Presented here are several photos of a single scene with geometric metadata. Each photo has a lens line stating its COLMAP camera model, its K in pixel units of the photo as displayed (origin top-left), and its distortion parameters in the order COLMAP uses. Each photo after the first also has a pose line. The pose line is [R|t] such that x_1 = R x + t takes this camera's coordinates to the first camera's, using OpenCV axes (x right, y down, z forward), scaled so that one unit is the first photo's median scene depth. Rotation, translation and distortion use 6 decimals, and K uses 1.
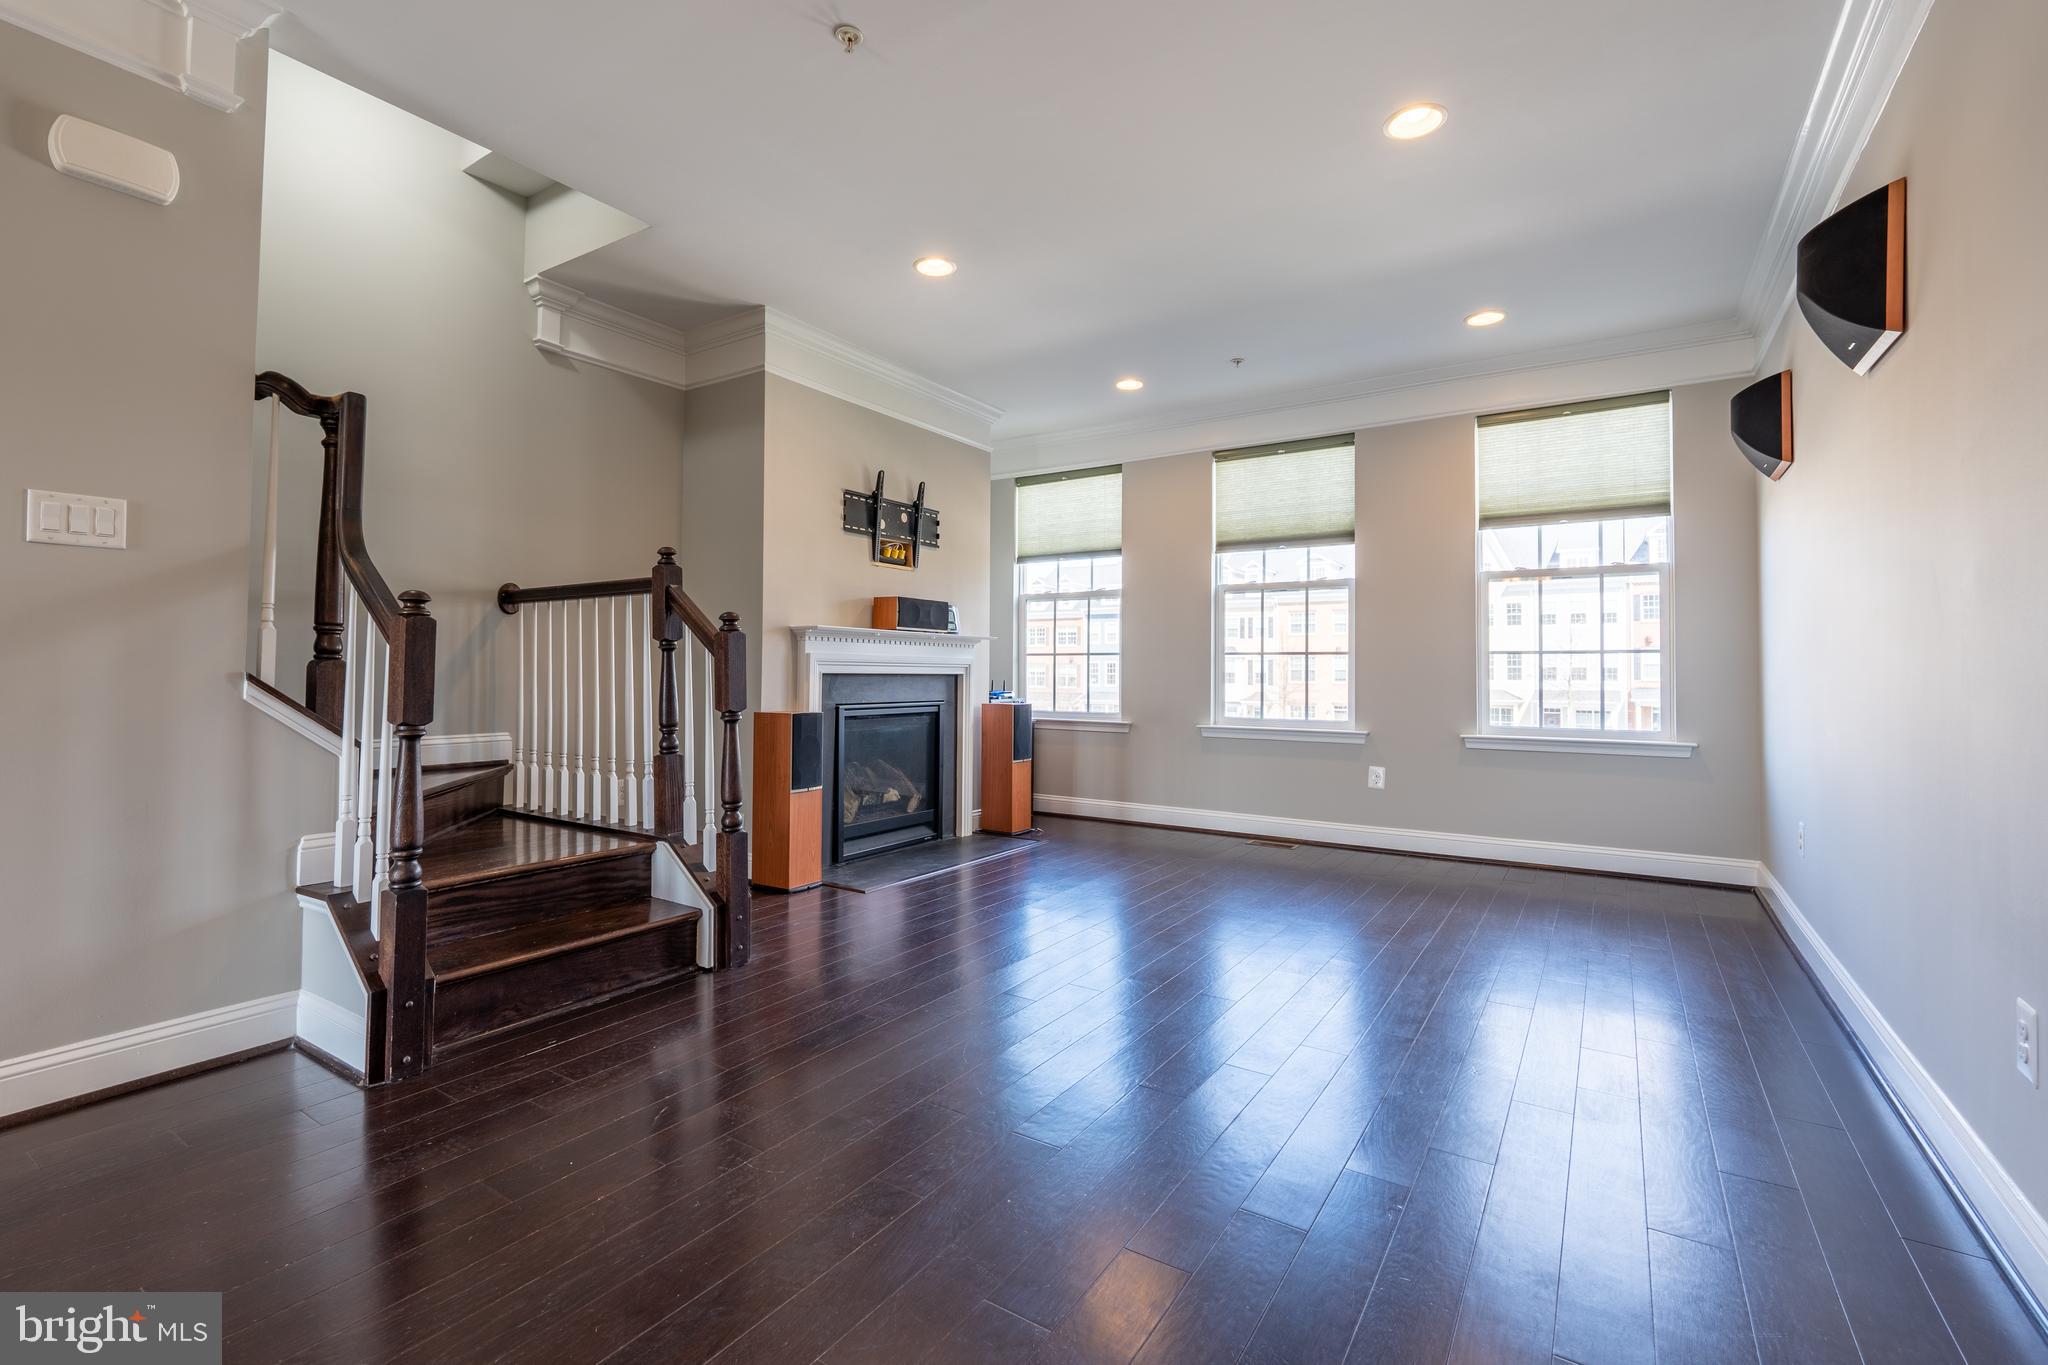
lens RADIAL K [[906.8, 0, 988.3], [0, 906.8, 654.0], [0, 0, 1]] dist [0.003502, -0.001454]
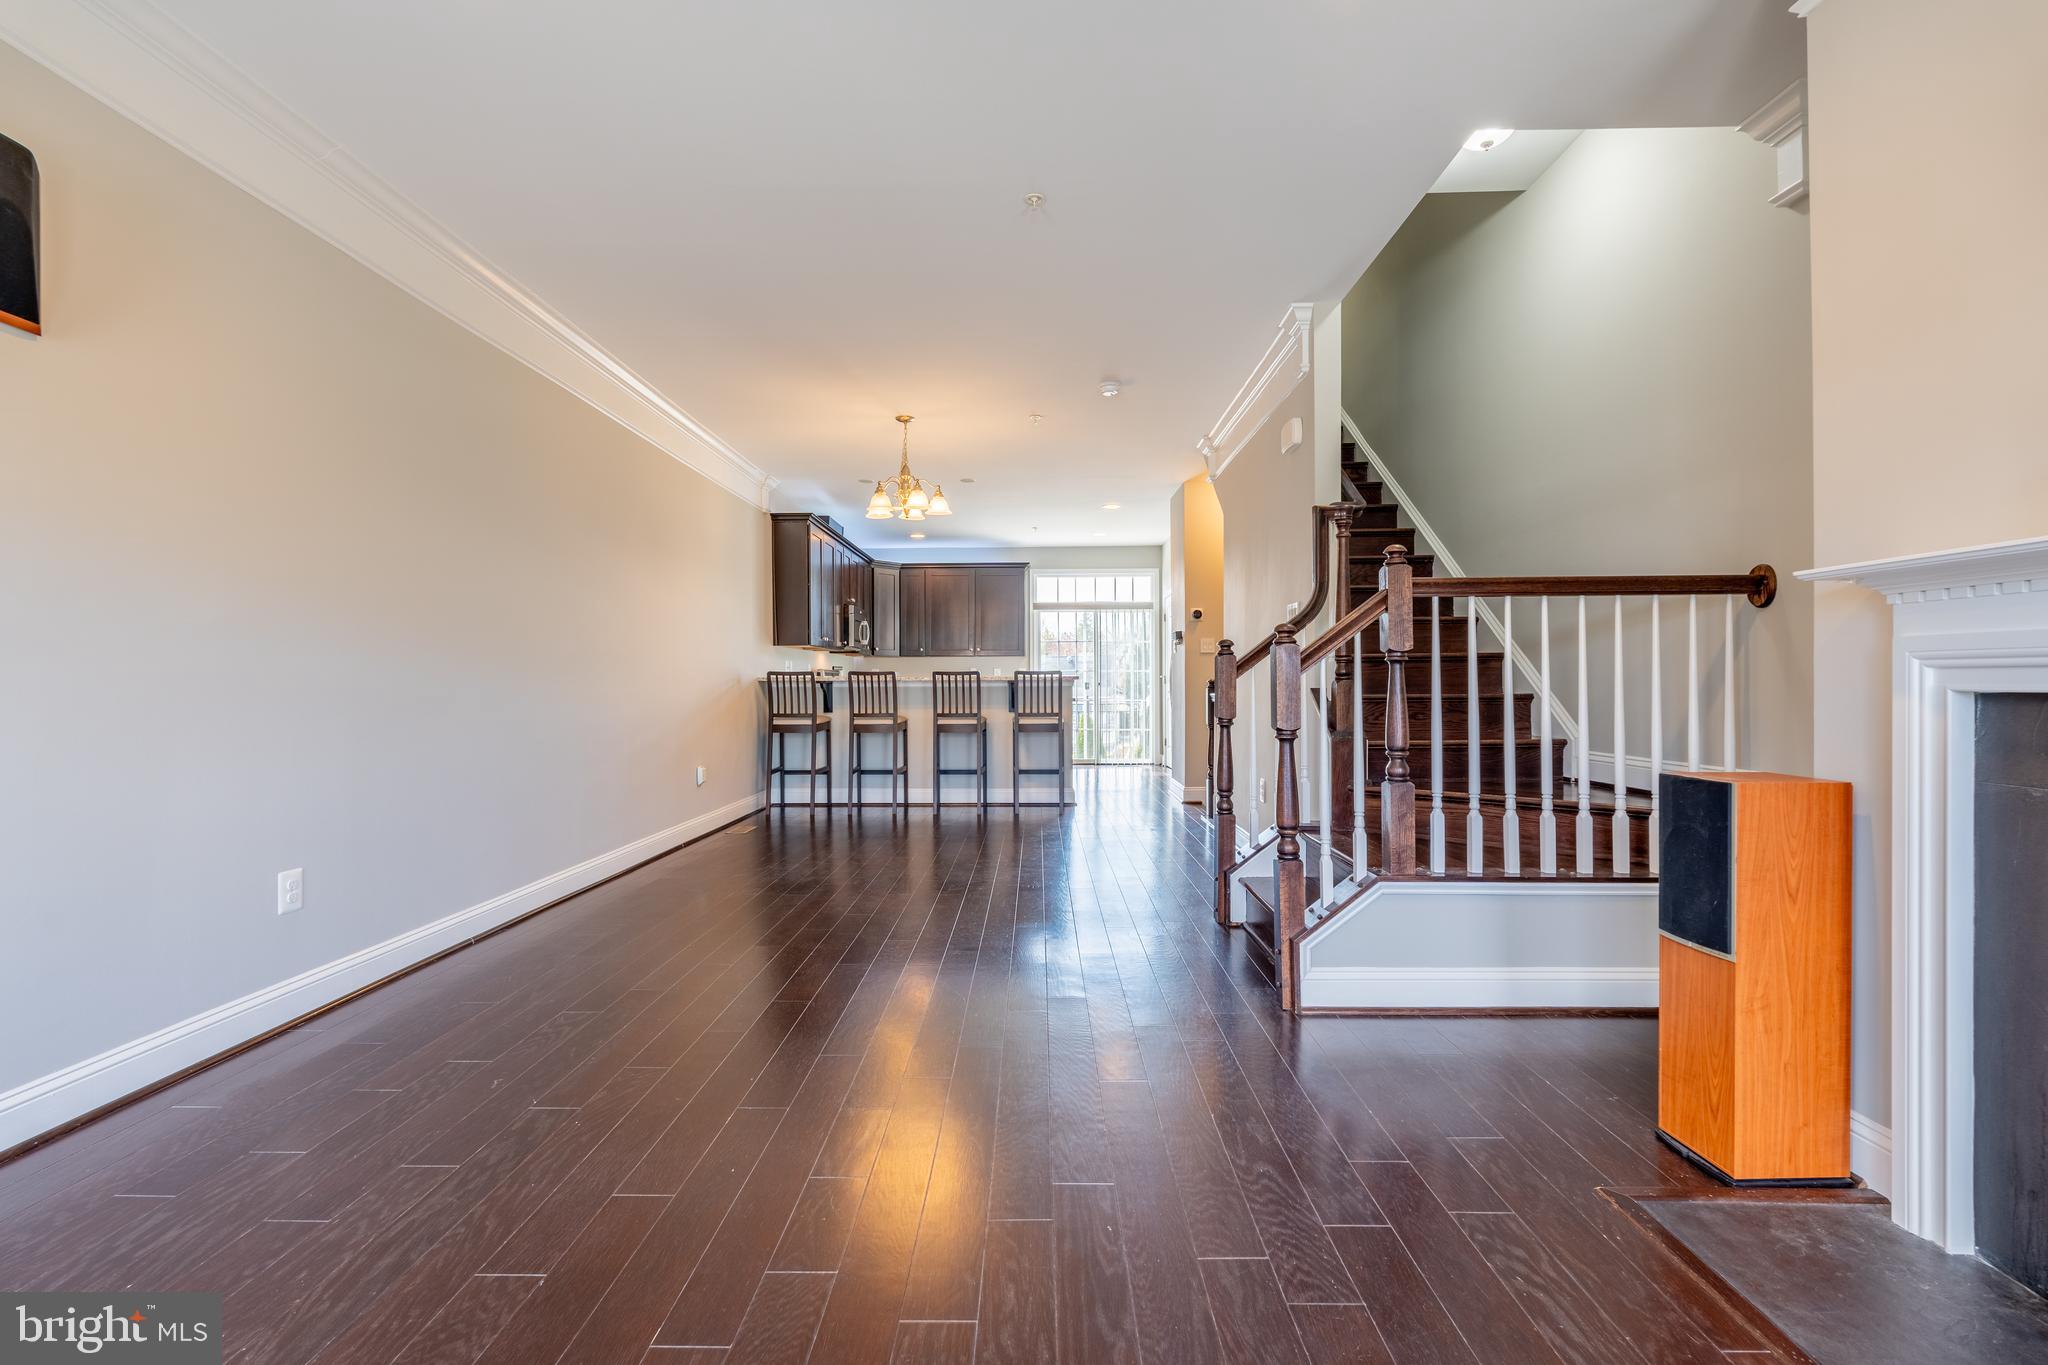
lens RADIAL K [[906.8, 0, 1022.1], [0, 906.8, 685.8], [0, 0, 1]] dist [0.003502, -0.001454]
pose [[-0.832650, -0.000623, -0.553799, 0.270656], [0.012508, 0.999723, -0.019931, 0.018644], [0.553659, -0.023523, -0.832412, 0.959286]]
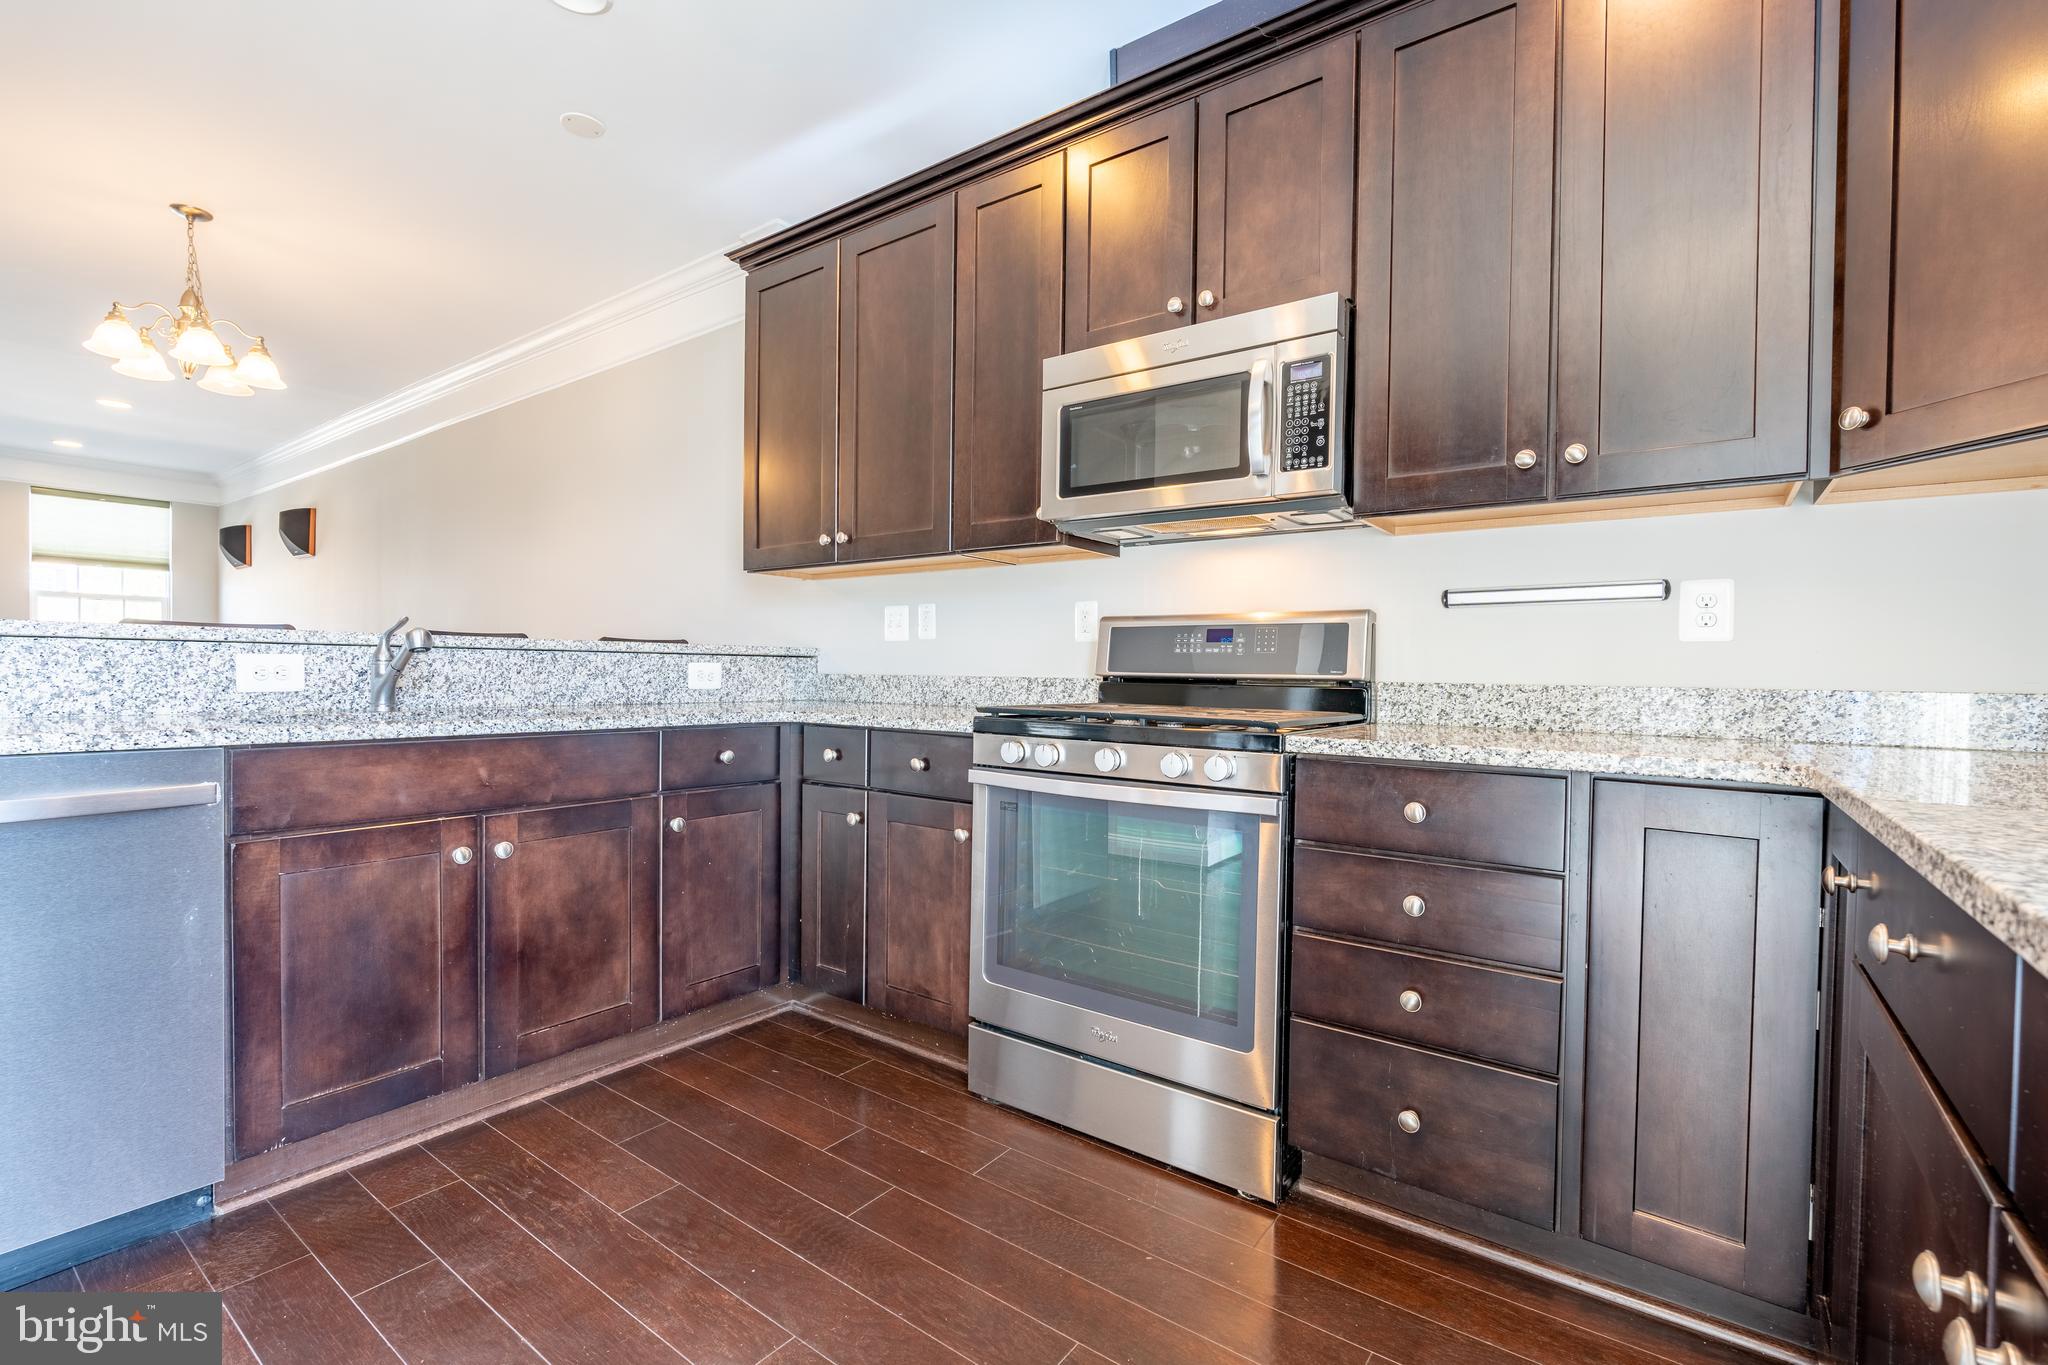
lens RADIAL K [[906.8, 0, 1022.5], [0, 906.8, 685.4], [0, 0, 1]] dist [0.003502, -0.001454]
pose [[0.040097, -0.019729, 0.999001, -0.862315], [-0.034441, 0.999184, 0.021115, -0.020969], [-0.998602, -0.035253, 0.039385, -0.672896]]
